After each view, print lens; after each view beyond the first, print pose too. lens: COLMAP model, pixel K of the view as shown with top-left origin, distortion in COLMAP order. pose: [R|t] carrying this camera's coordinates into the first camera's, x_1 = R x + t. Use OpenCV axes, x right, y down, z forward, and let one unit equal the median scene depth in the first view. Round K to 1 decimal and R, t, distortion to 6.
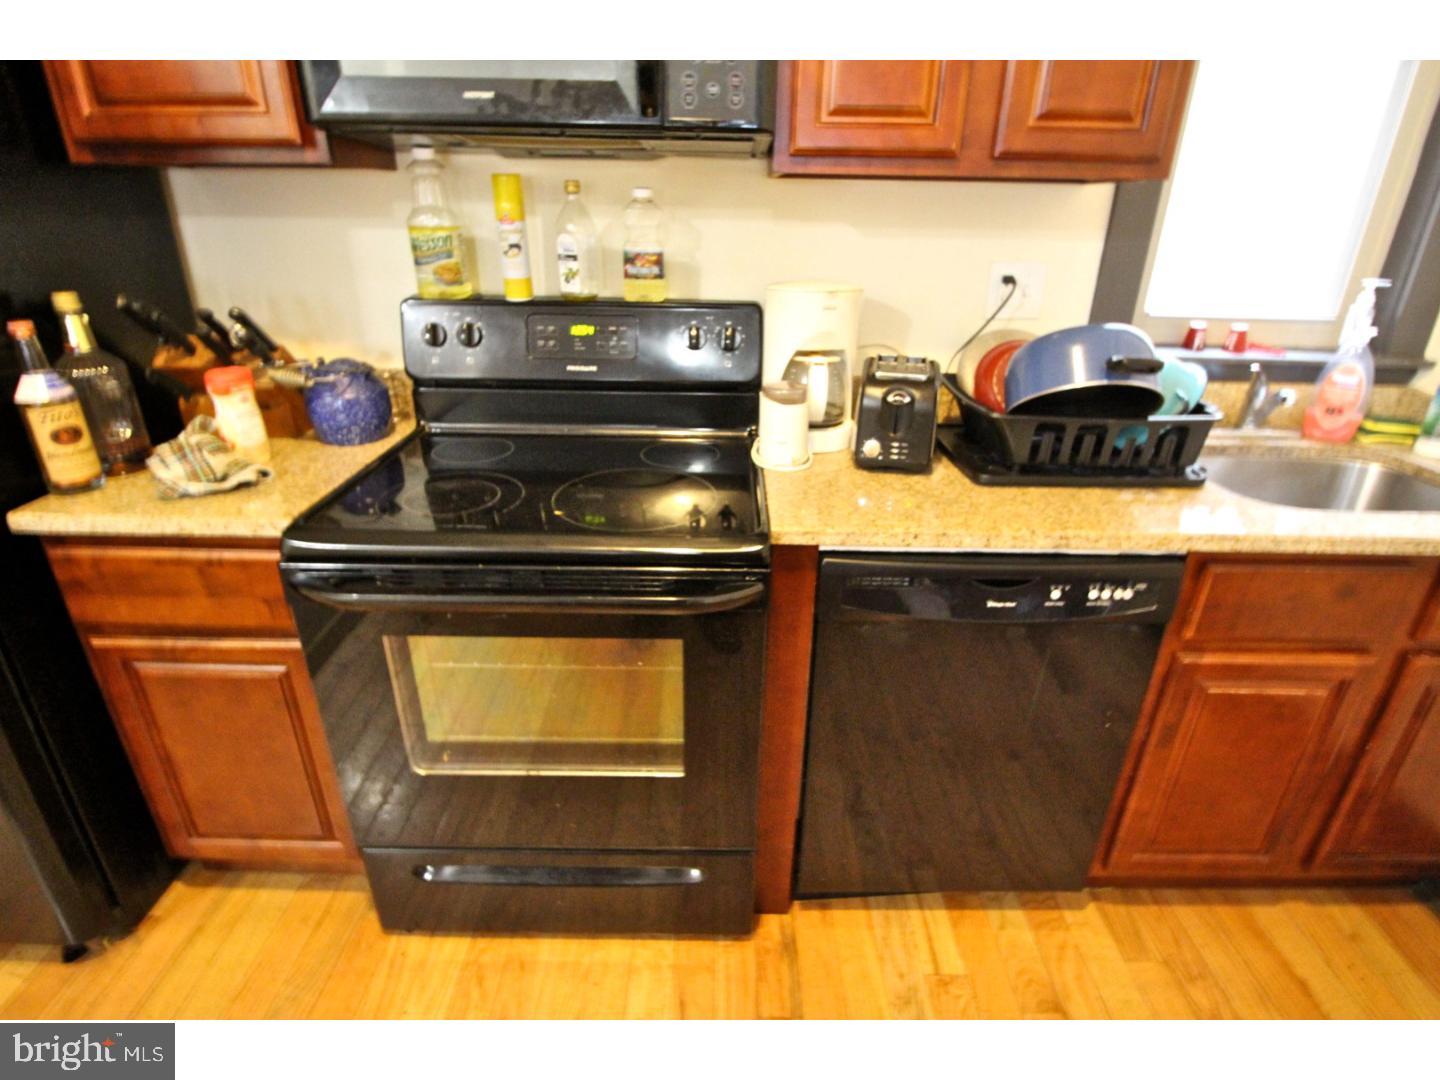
lens RADIAL K [[705.3, 0, 724.8], [0, 705.3, 529.0], [0, 0, 1]] dist [-0.012463, -0.005442]
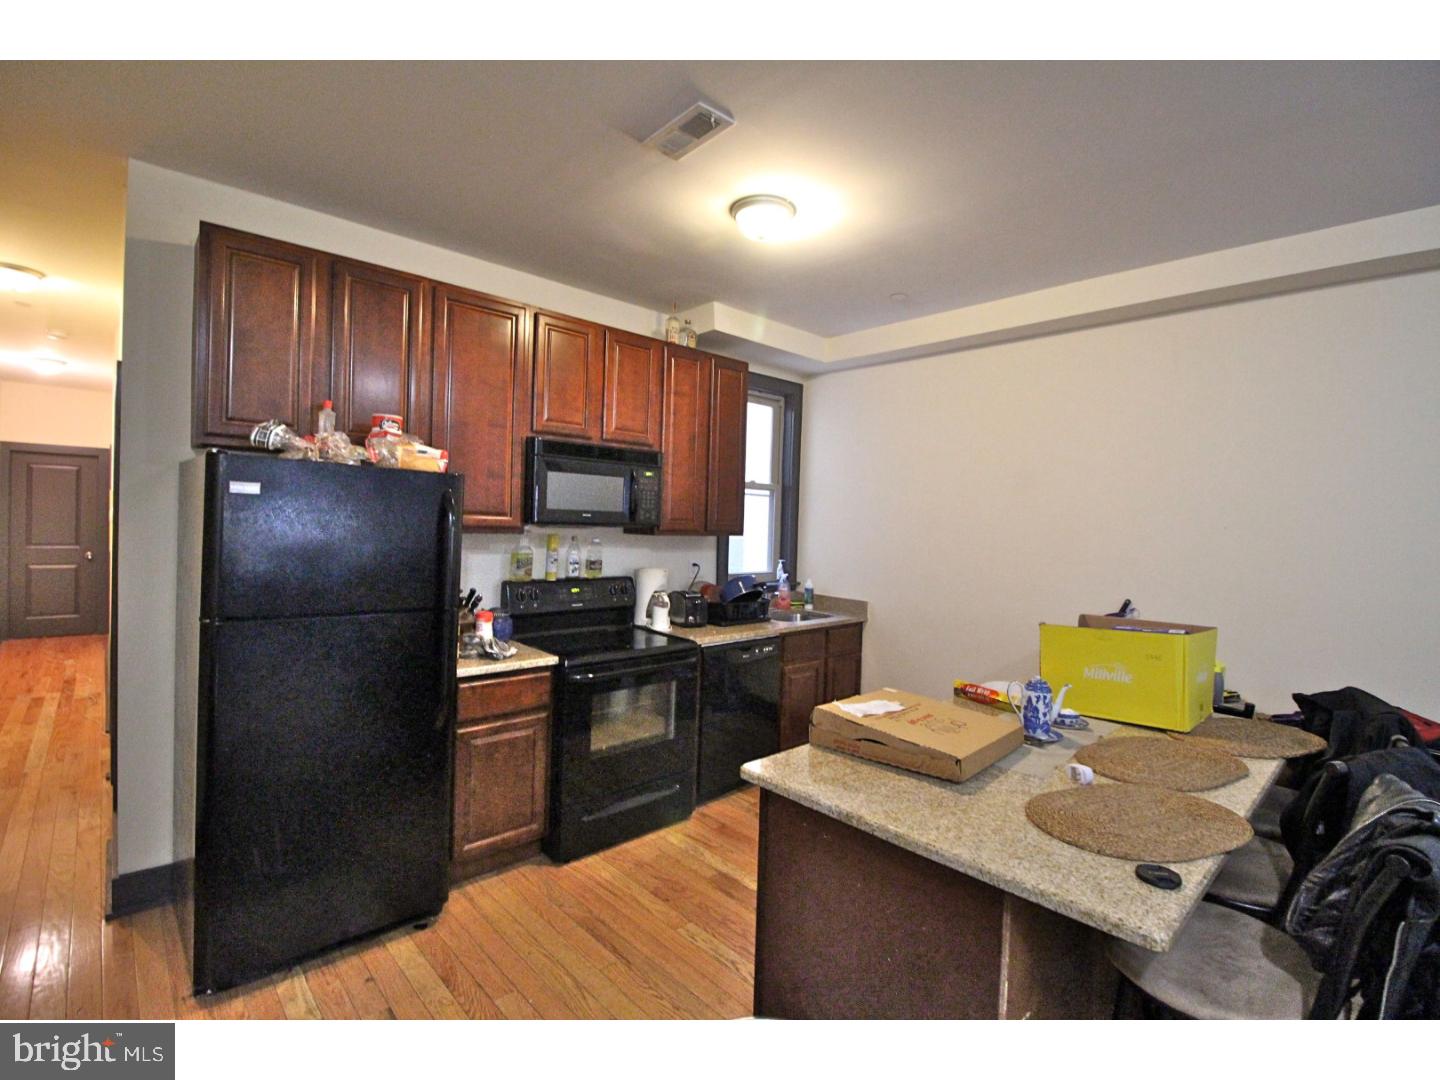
lens RADIAL K [[668.0, 0, 716.4], [0, 668.0, 529.5], [0, 0, 1]] dist [-0.008880, -0.008372]
pose [[0.731280, -0.001166, 0.682076, -1.479405], [0.256839, 0.926864, -0.273782, 0.300678], [-0.631873, 0.375395, 0.678097, -1.022368]]
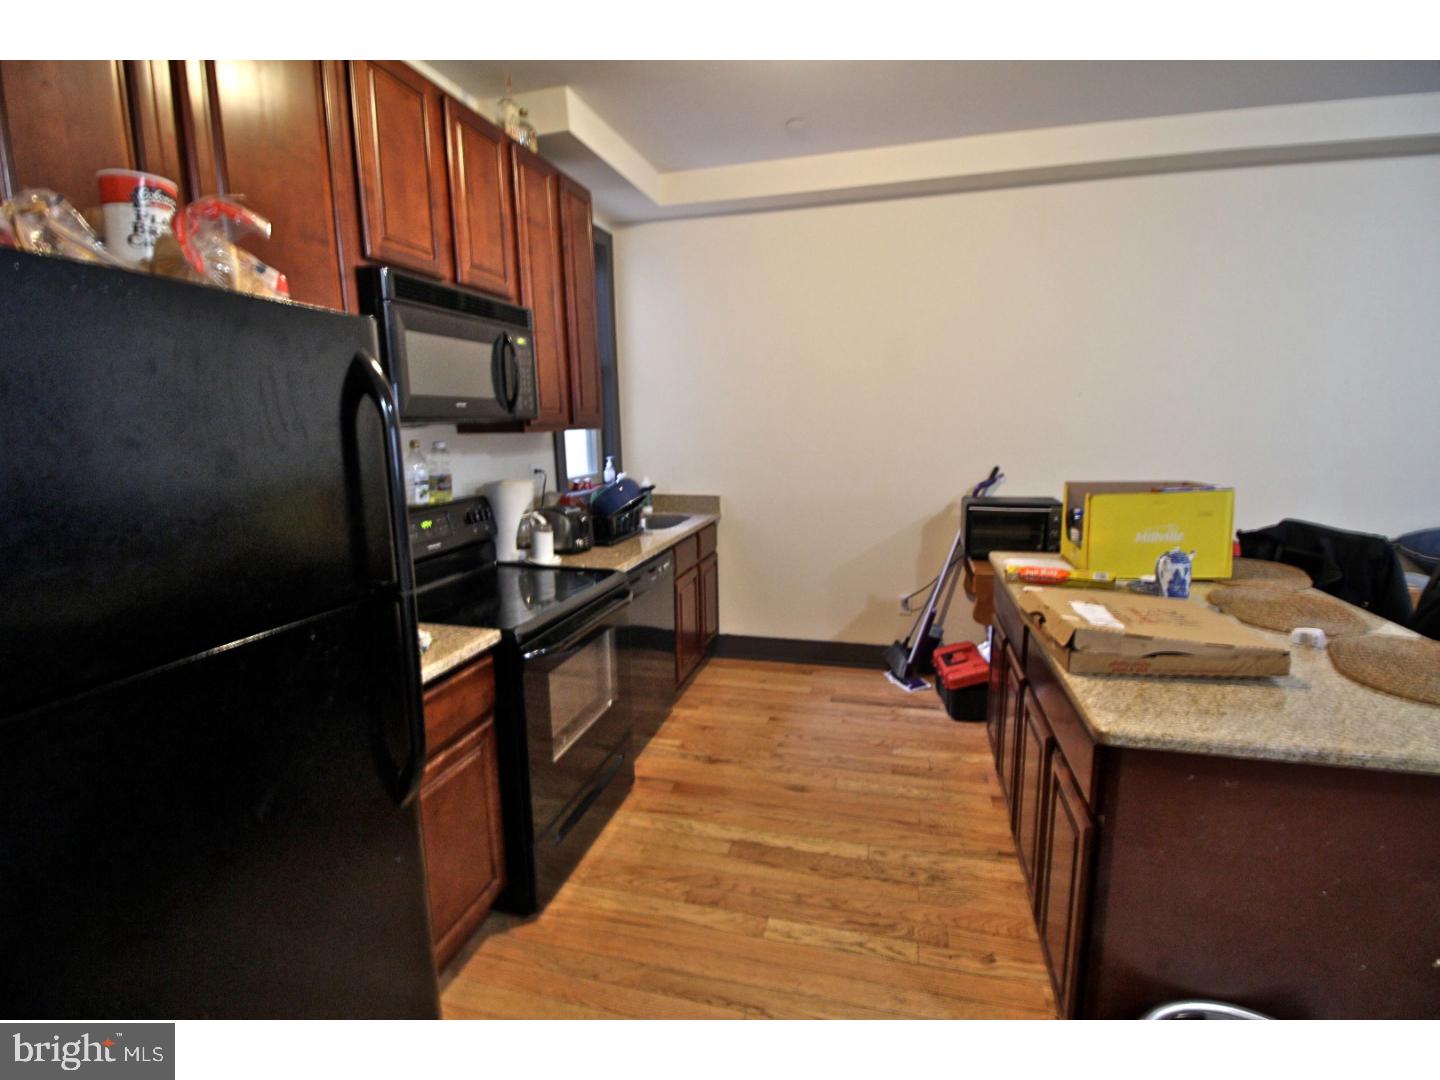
lens RADIAL K [[668.0, 0, 719.6], [0, 668.0, 536.0], [0, 0, 1]] dist [-0.008880, -0.008372]
pose [[0.257269, -0.187699, 0.947936, -1.522439], [0.409715, 0.909607, 0.068913, -0.088371], [-0.875184, 0.370654, 0.310917, -0.062144]]
